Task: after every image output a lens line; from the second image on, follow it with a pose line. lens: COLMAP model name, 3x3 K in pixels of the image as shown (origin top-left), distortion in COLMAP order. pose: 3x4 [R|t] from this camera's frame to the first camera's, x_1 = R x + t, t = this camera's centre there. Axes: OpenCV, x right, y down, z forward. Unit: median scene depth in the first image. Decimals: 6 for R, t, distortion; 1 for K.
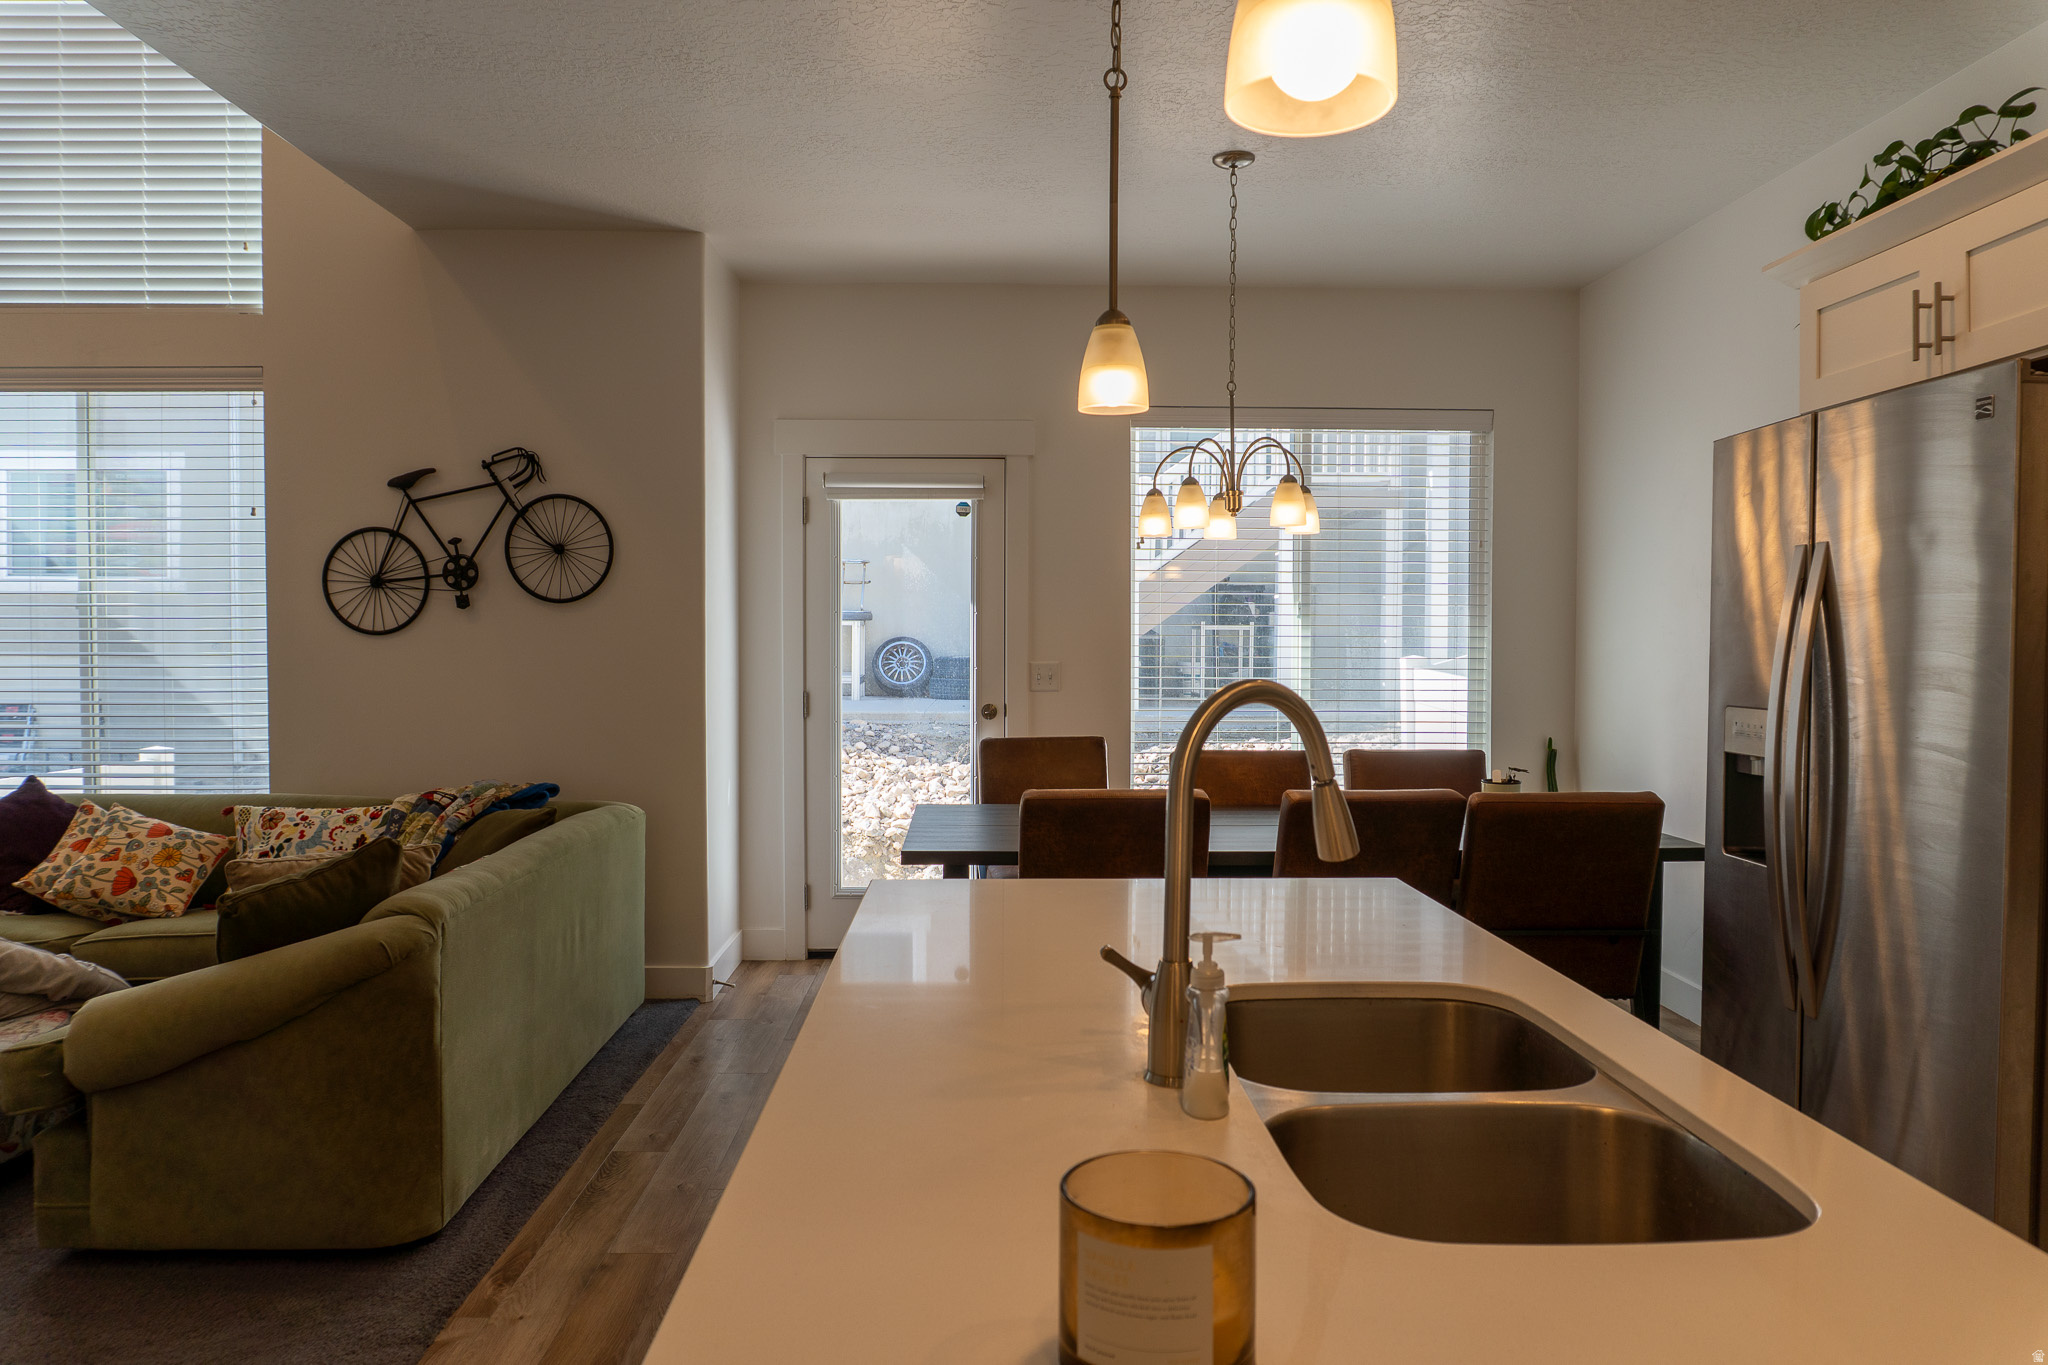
lens RADIAL K [[1364.4, 0, 1031.0], [0, 1364.4, 696.5], [0, 0, 1]] dist [-0.052414, 0.024389]
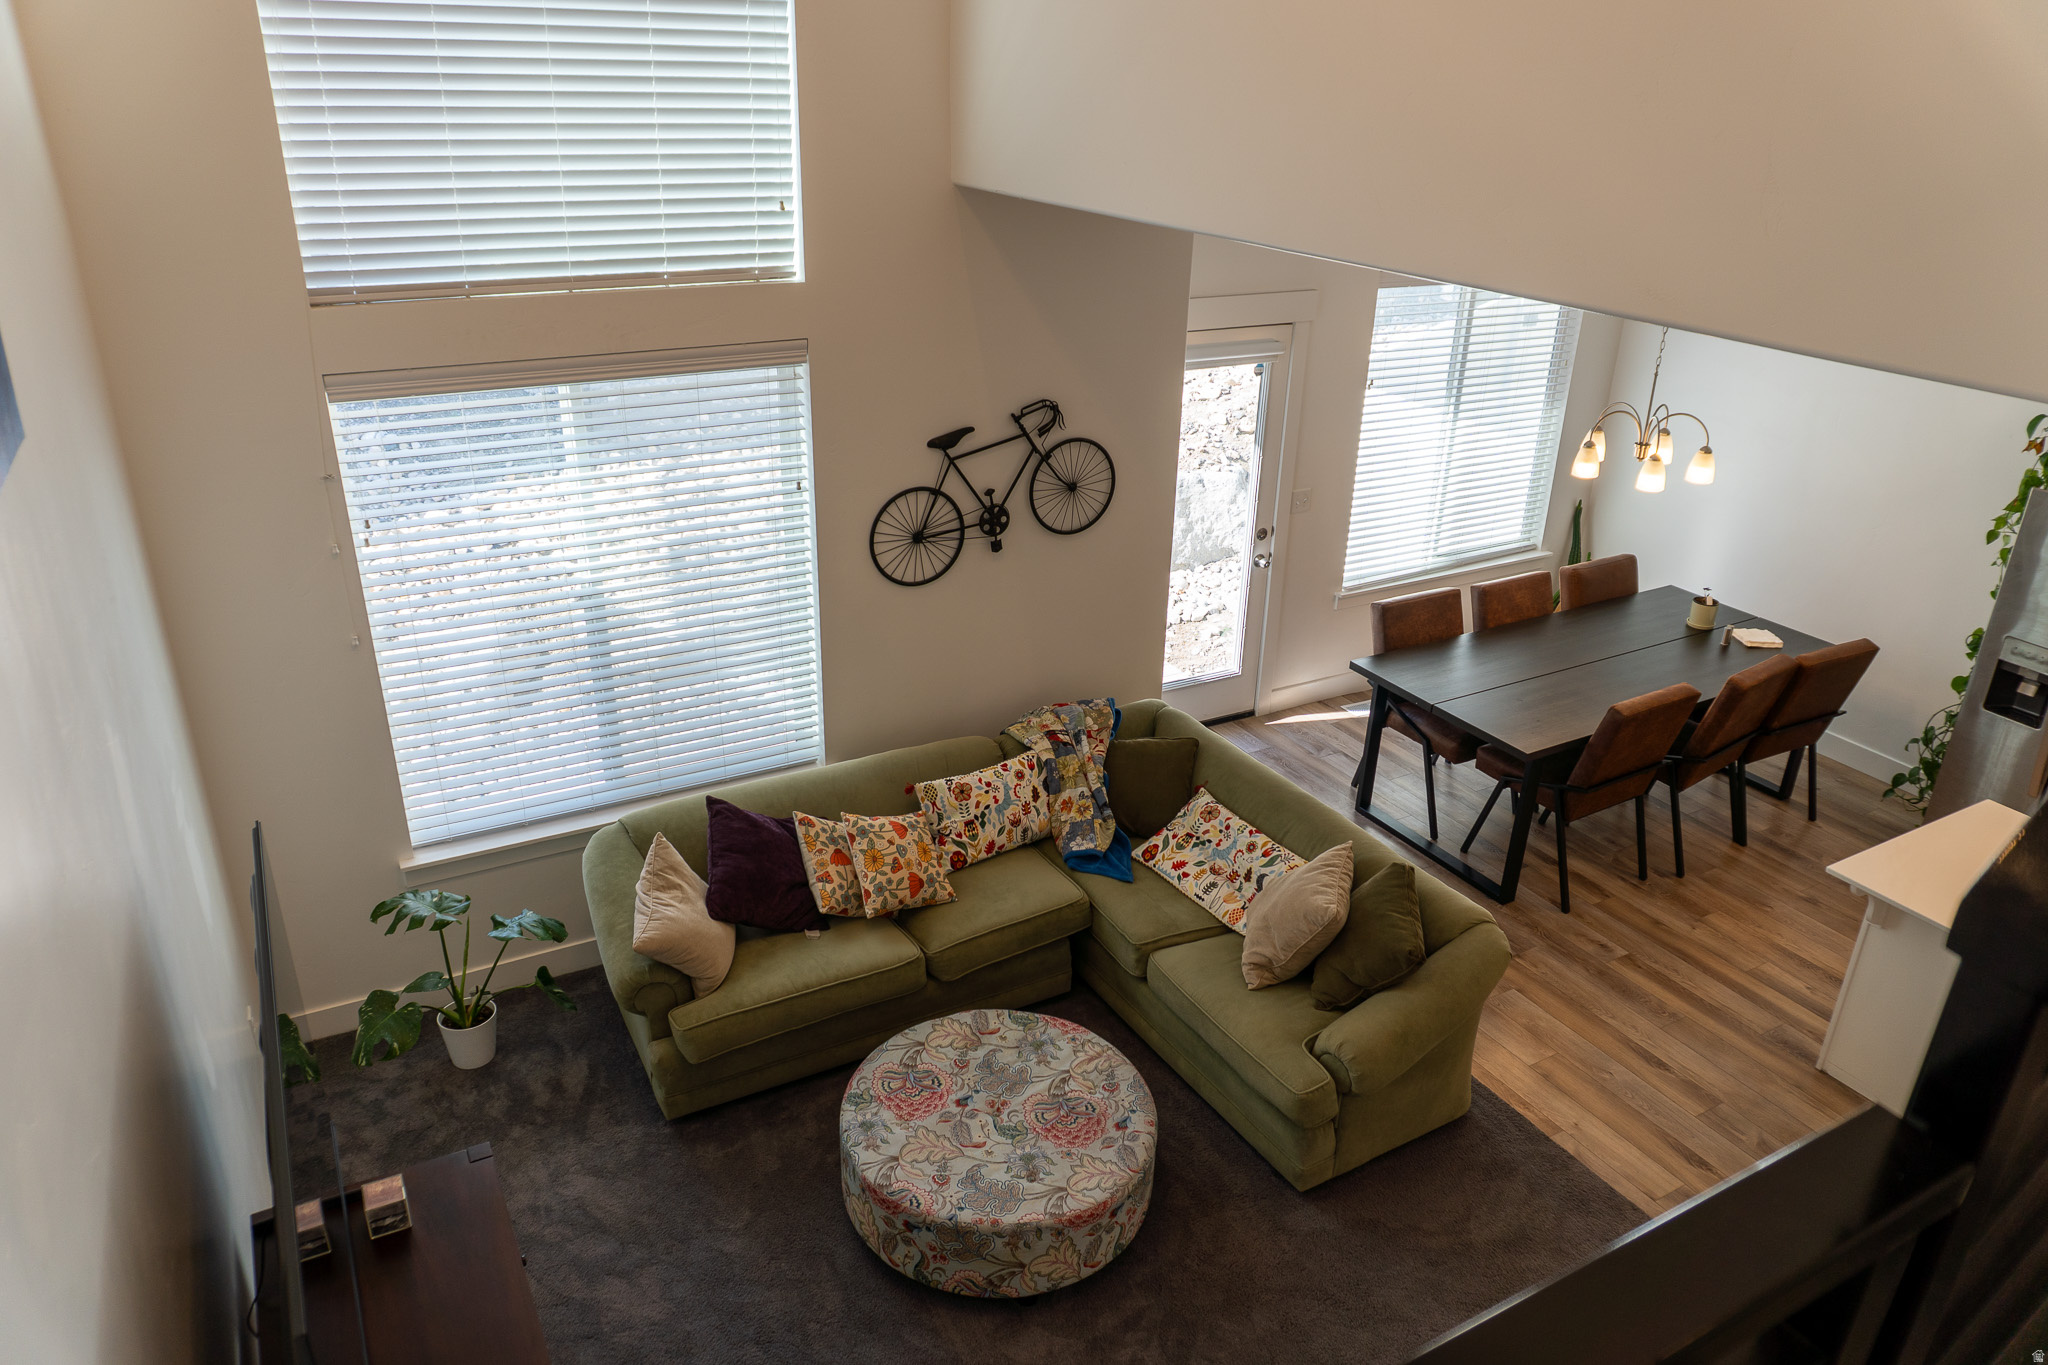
lens RADIAL K [[1346.3, 0, 1017.0], [0, 1346.3, 709.6], [0, 0, 1]] dist [-0.038130, 0.000118]
pose [[0.895440, -0.183775, 0.405480, -0.962897], [0.007922, 0.917251, 0.398230, -0.421156], [-0.445112, -0.353379, 0.822799, 0.066702]]
